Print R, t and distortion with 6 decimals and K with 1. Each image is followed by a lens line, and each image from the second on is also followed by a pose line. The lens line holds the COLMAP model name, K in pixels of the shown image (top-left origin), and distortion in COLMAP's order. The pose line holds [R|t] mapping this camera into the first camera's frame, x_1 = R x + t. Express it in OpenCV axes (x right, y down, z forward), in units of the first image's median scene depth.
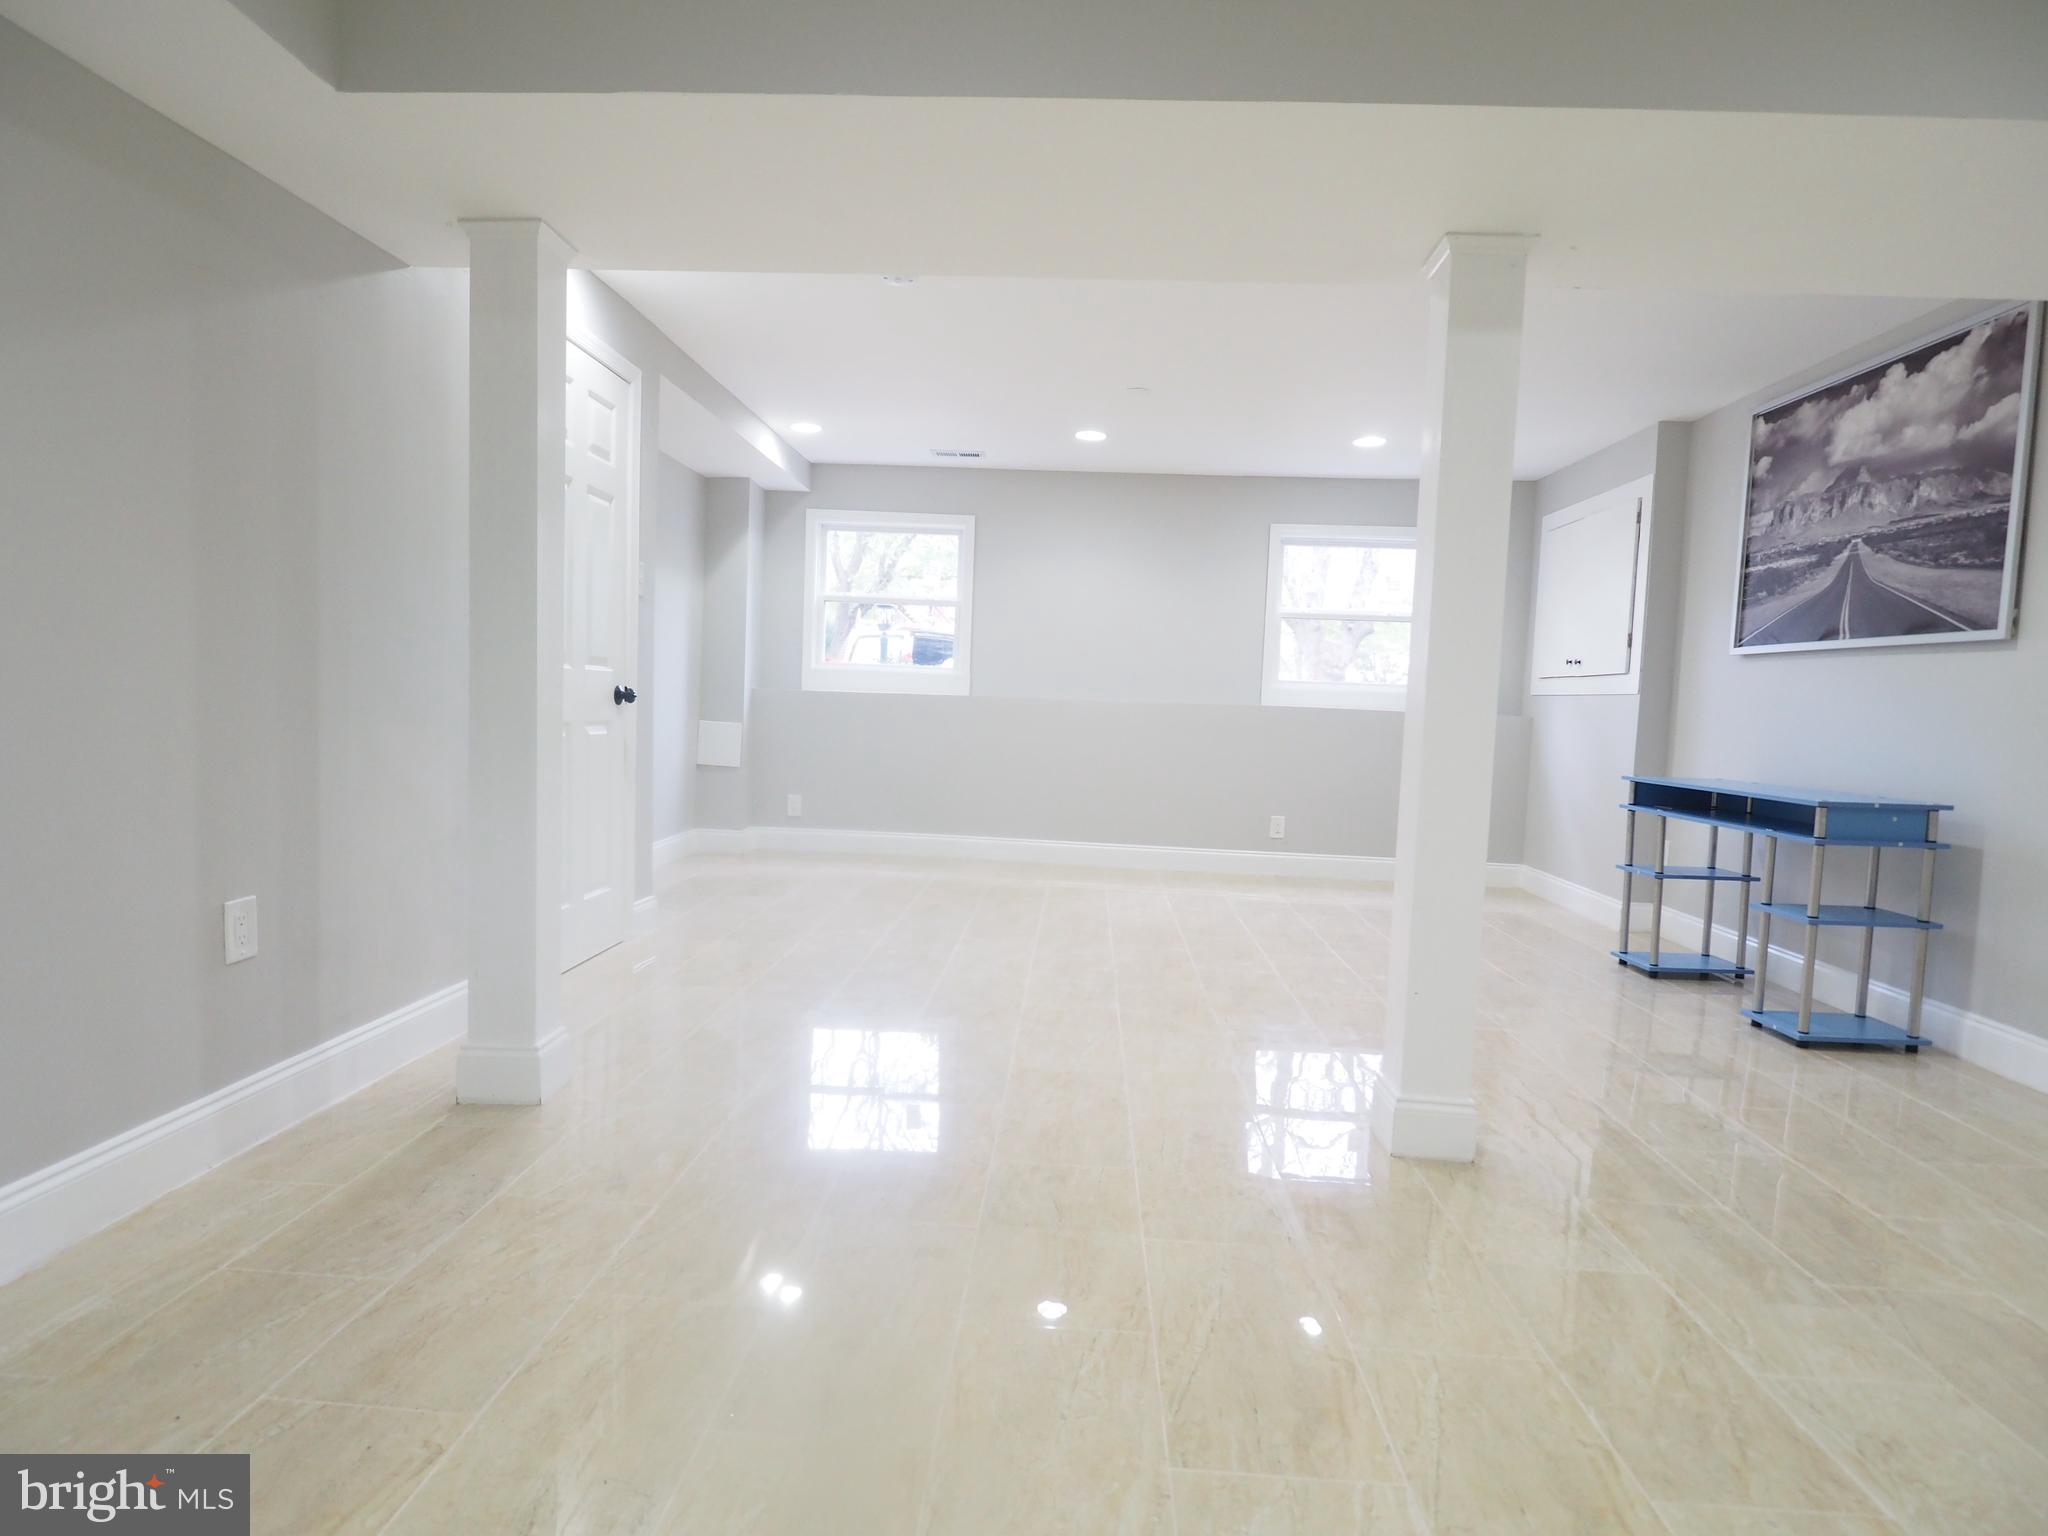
lens RADIAL K [[1111.3, 0, 1021.0], [0, 1111.3, 780.3], [0, 0, 1]] dist [0.000015, -0.012034]
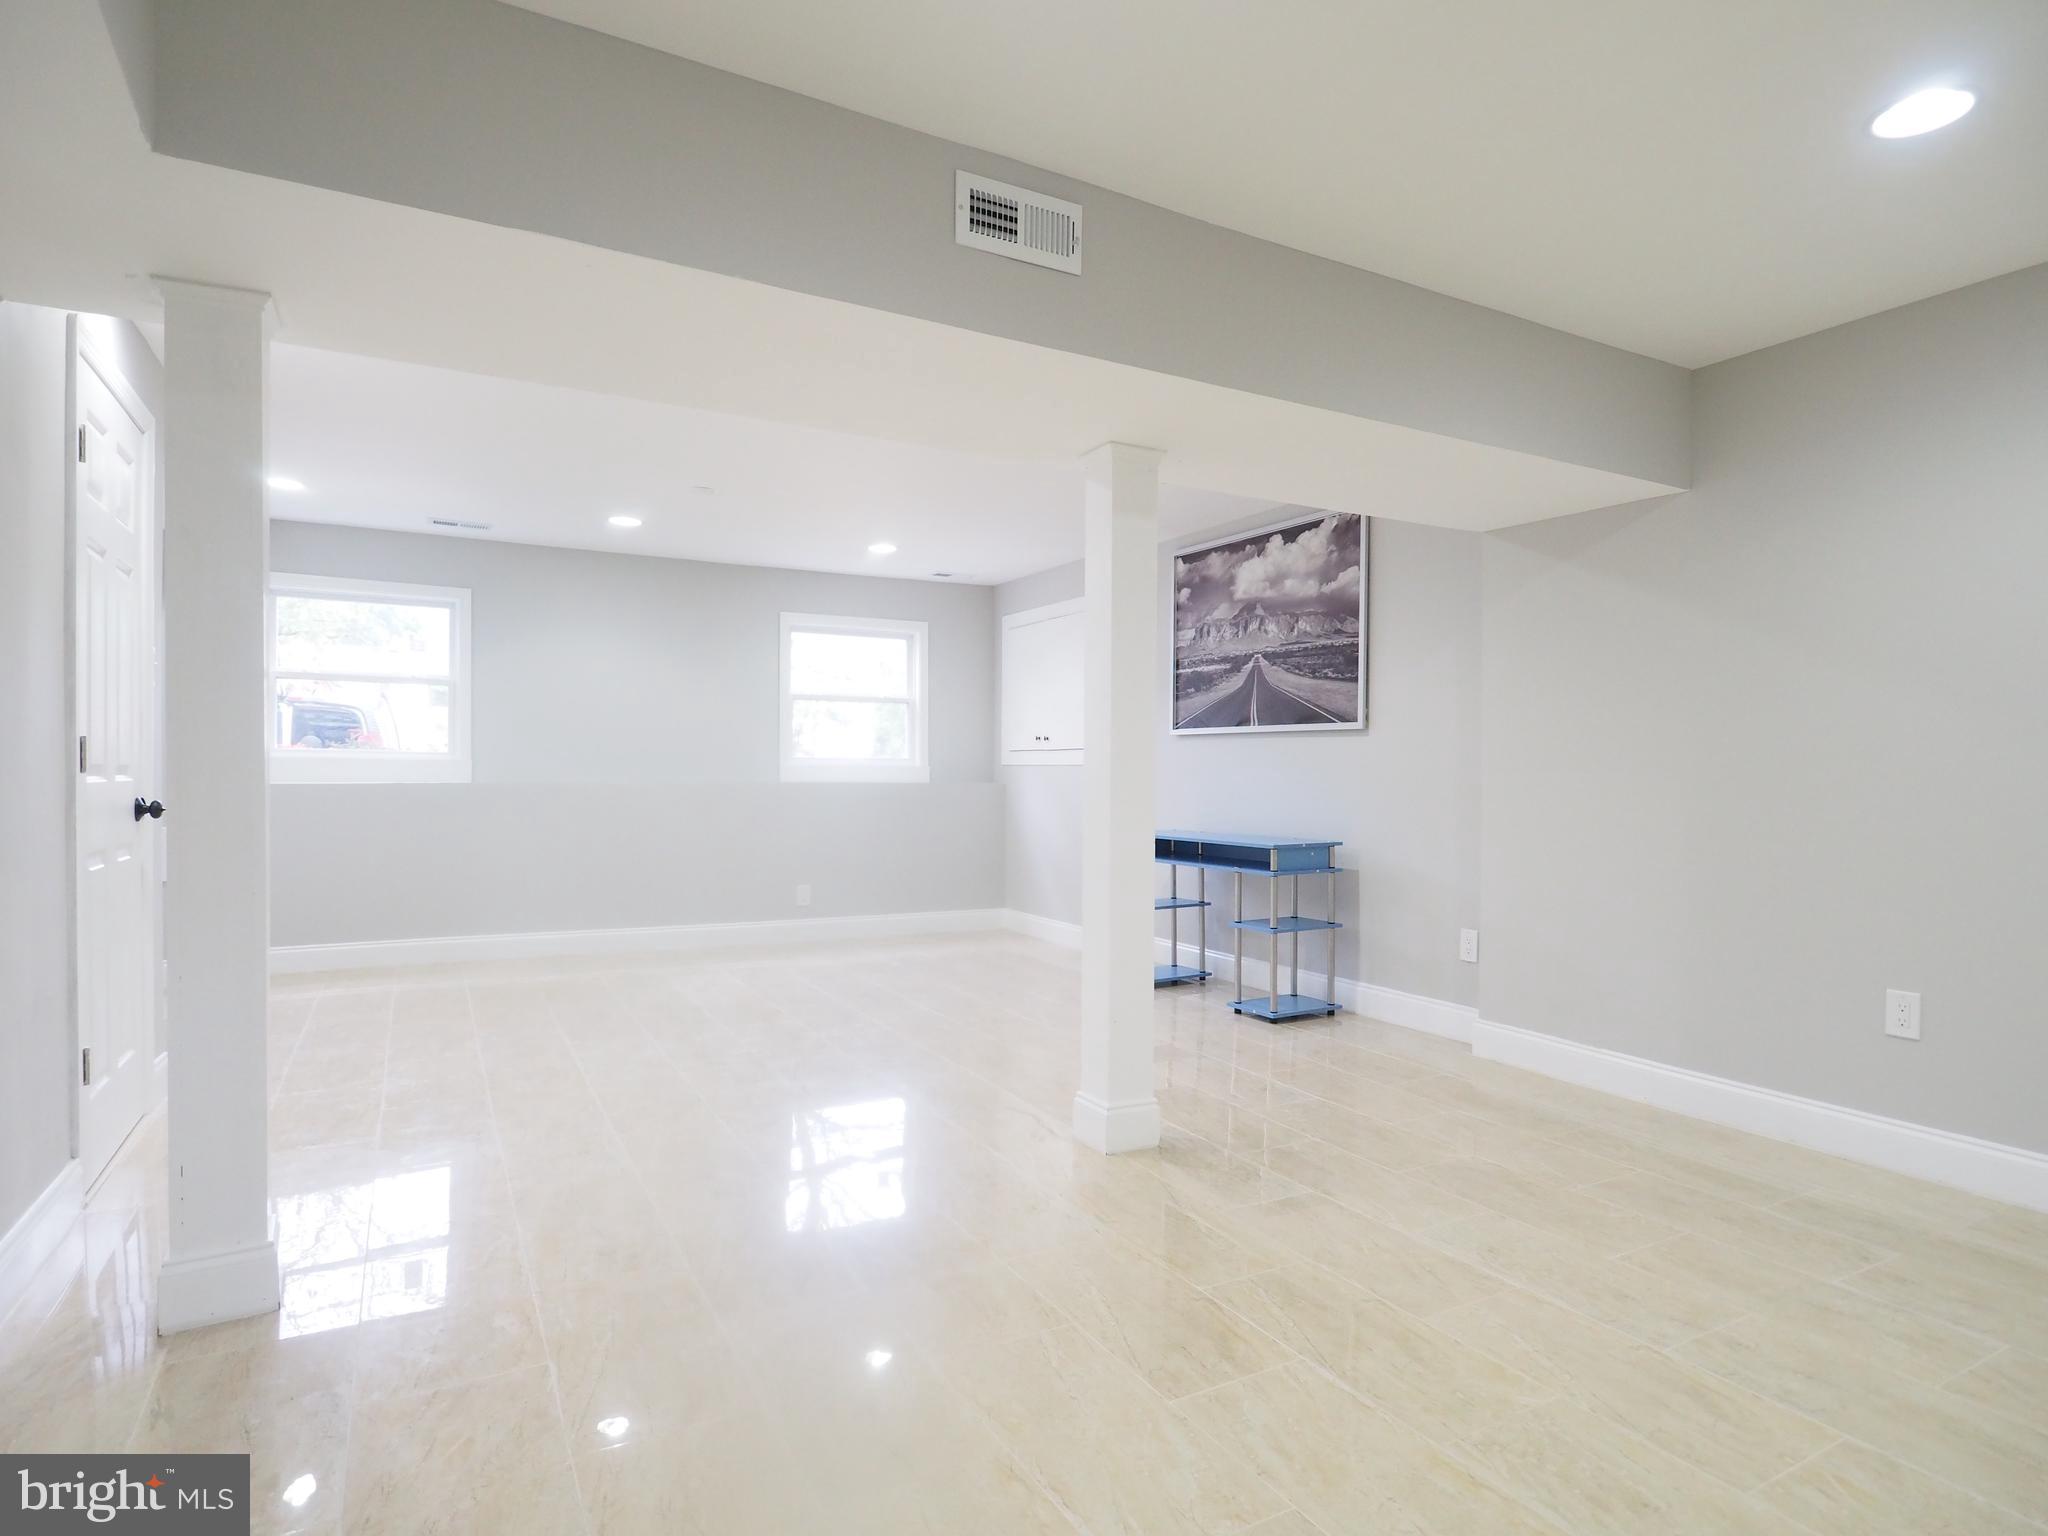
lens RADIAL K [[1111.3, 0, 1021.0], [0, 1111.3, 780.3], [0, 0, 1]] dist [0.000015, -0.012034]
pose [[0.847372, -0.035886, 0.529785, -0.253766], [0.064112, 0.997329, -0.034990, -0.029499], [-0.527114, 0.063615, 0.847410, -0.025358]]
